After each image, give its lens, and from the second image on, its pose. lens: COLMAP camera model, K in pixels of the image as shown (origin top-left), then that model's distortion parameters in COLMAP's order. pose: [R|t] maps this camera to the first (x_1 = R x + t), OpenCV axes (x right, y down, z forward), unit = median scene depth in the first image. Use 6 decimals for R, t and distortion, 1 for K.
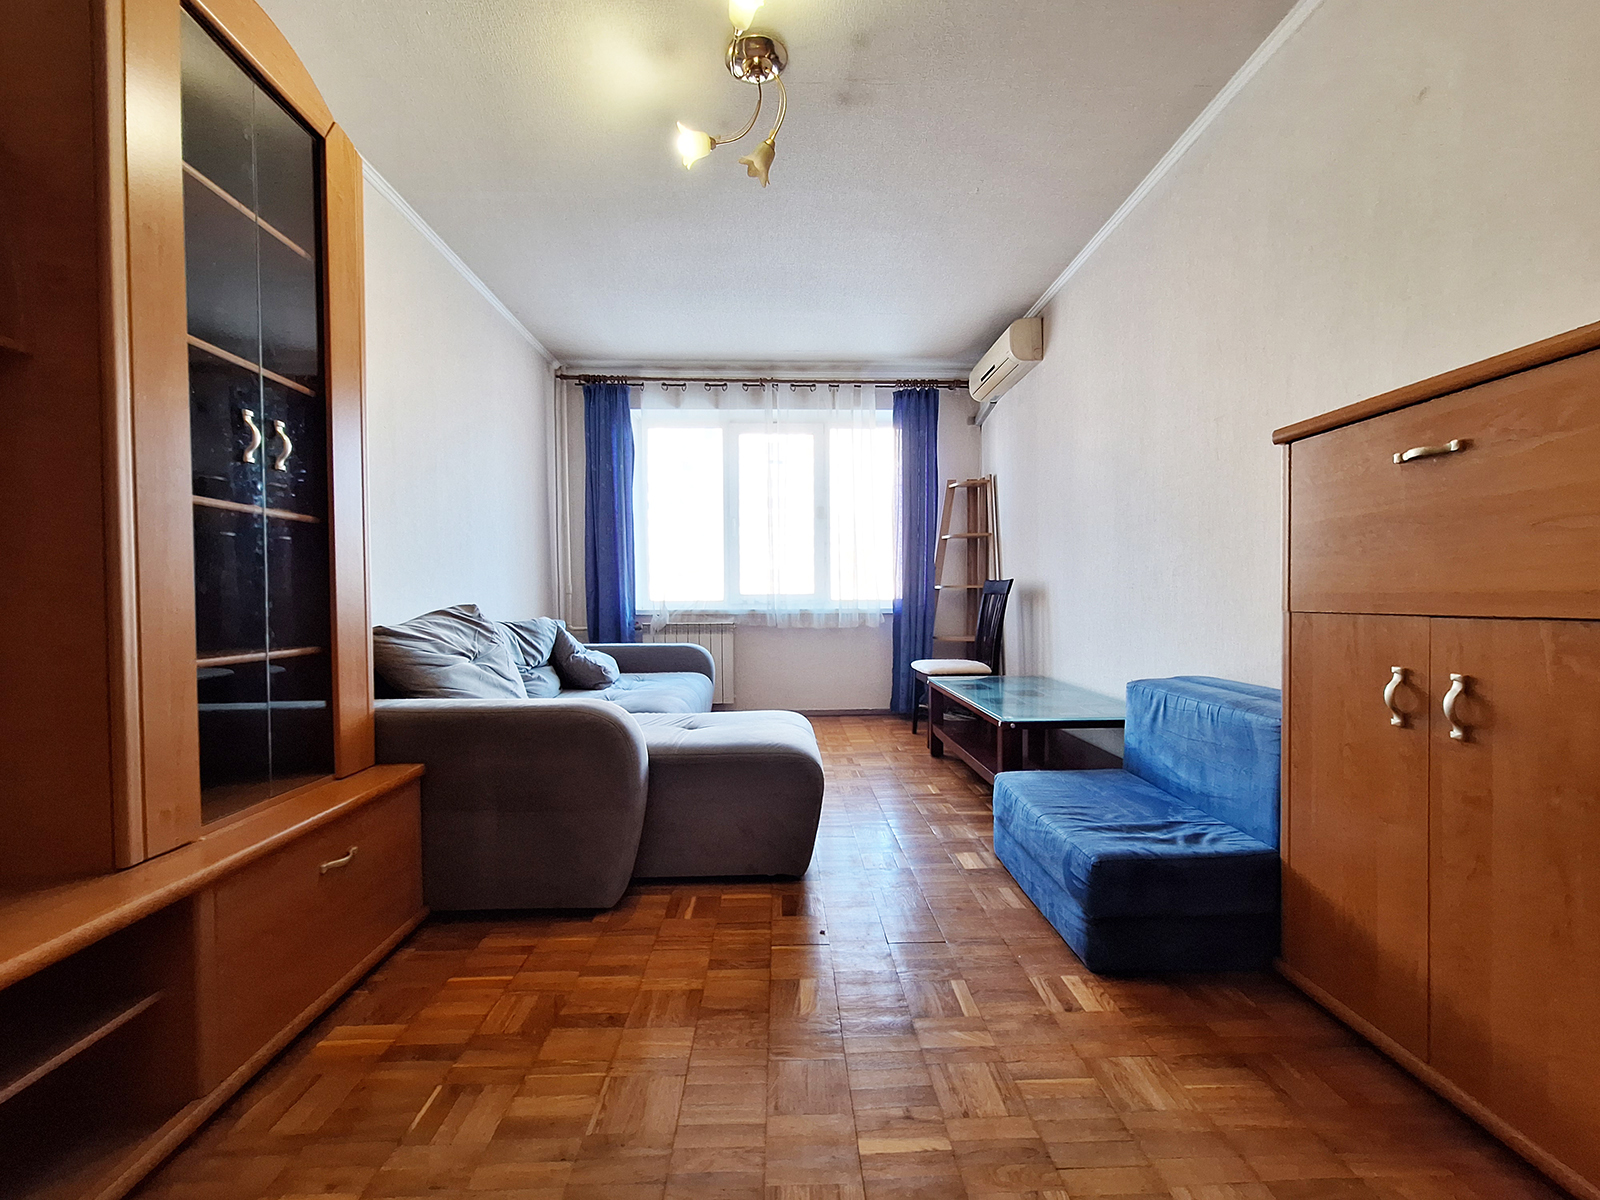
lens RADIAL K [[630.8, 0, 795.7], [0, 630.8, 613.7], [0, 0, 1]] dist [0.004151, -0.000126]
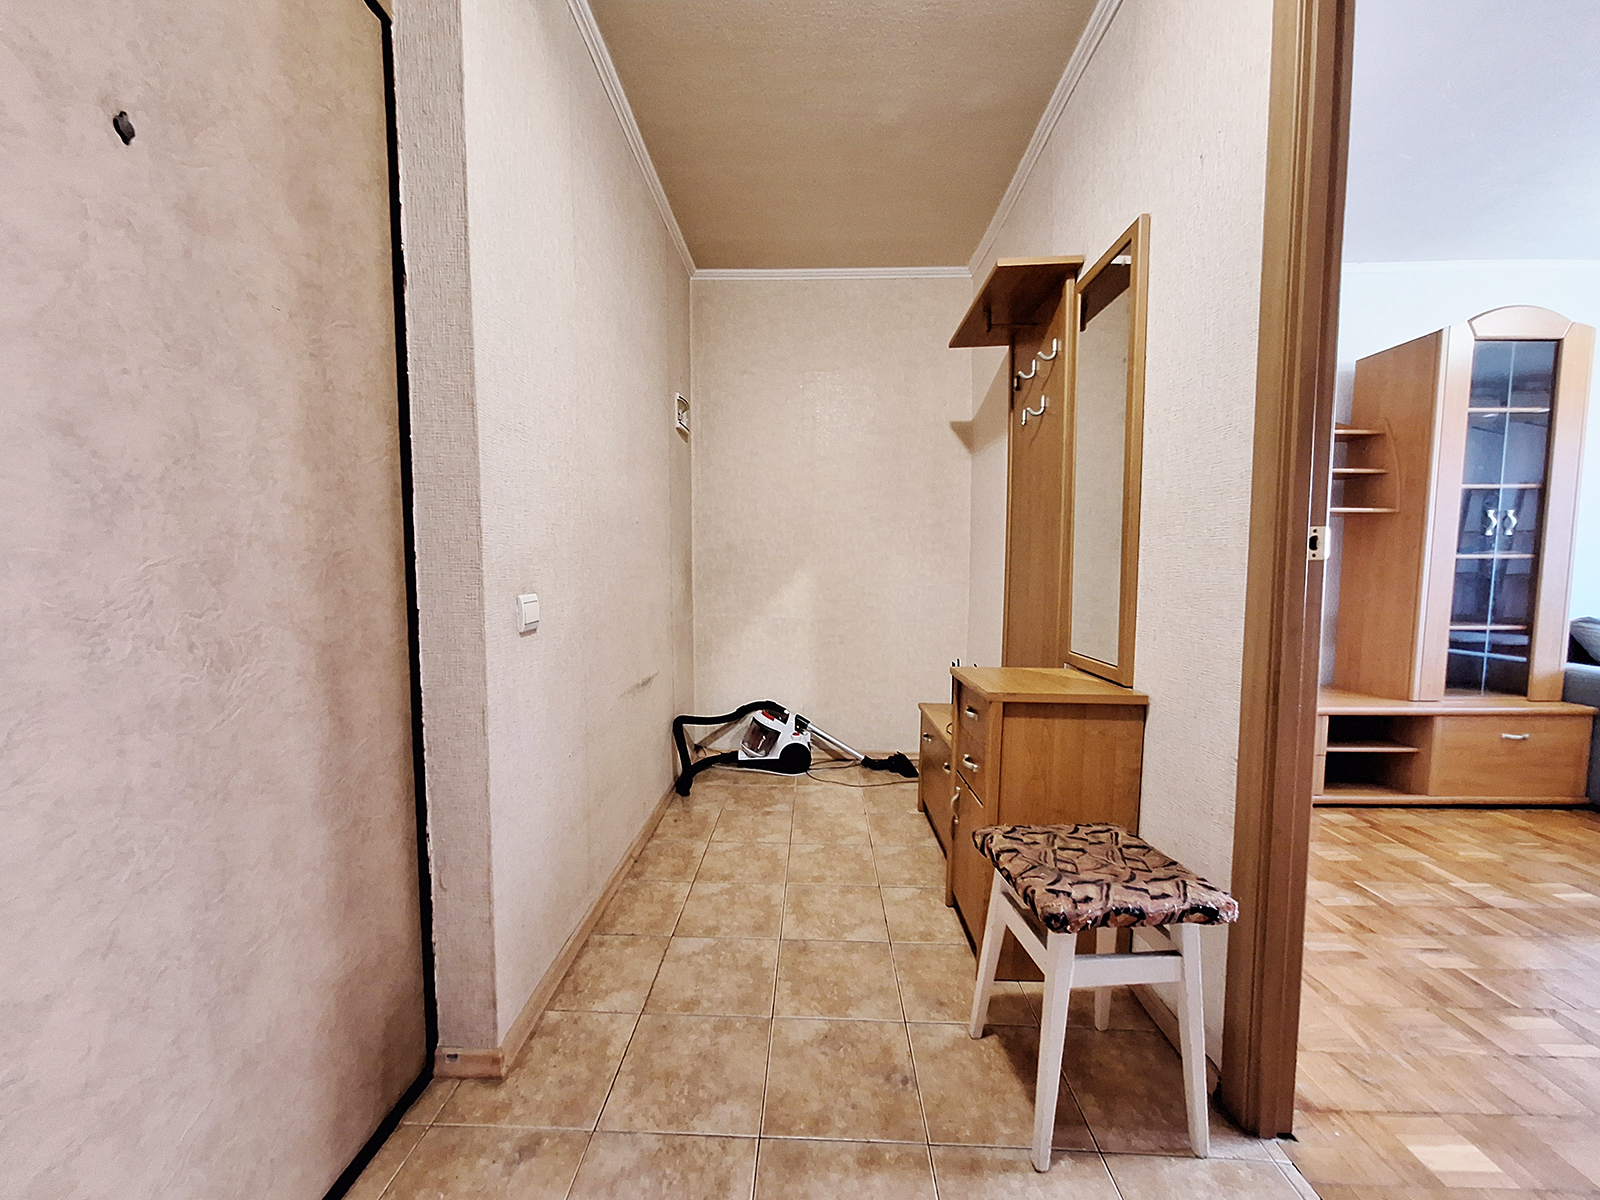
lens RADIAL K [[630.8, 0, 799.7], [0, 630.8, 609.7], [0, 0, 1]] dist [0.004151, -0.000126]
pose [[-0.047844, 0.085649, -0.995176, 0.924658], [-0.024080, 0.995928, 0.086871, -0.082657], [0.998565, 0.028120, -0.045587, -0.800895]]
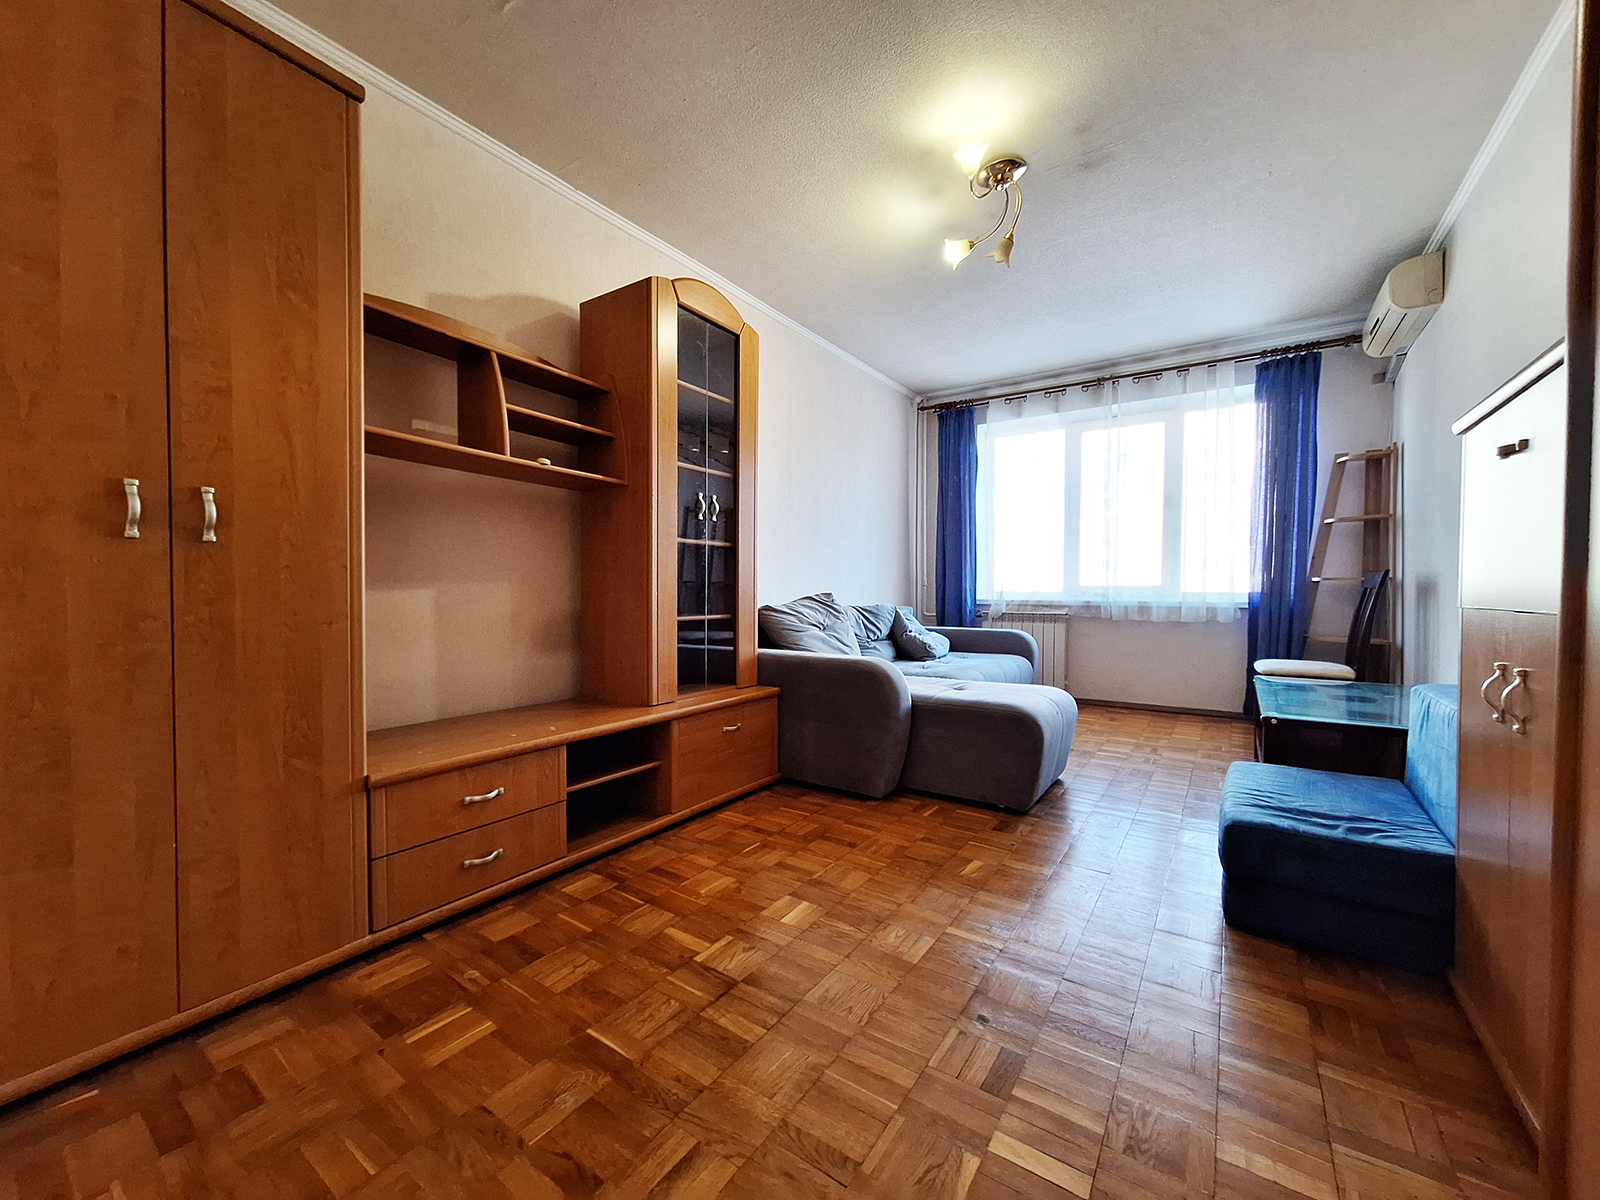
lens RADIAL K [[630.8, 0, 798.2], [0, 630.8, 610.0], [0, 0, 1]] dist [0.004151, -0.000126]
pose [[0.803215, 0.026557, -0.595097, 0.387931], [-0.021707, 0.999647, 0.015311, 0.005302], [0.595294, 0.000619, 0.803508, -0.278129]]
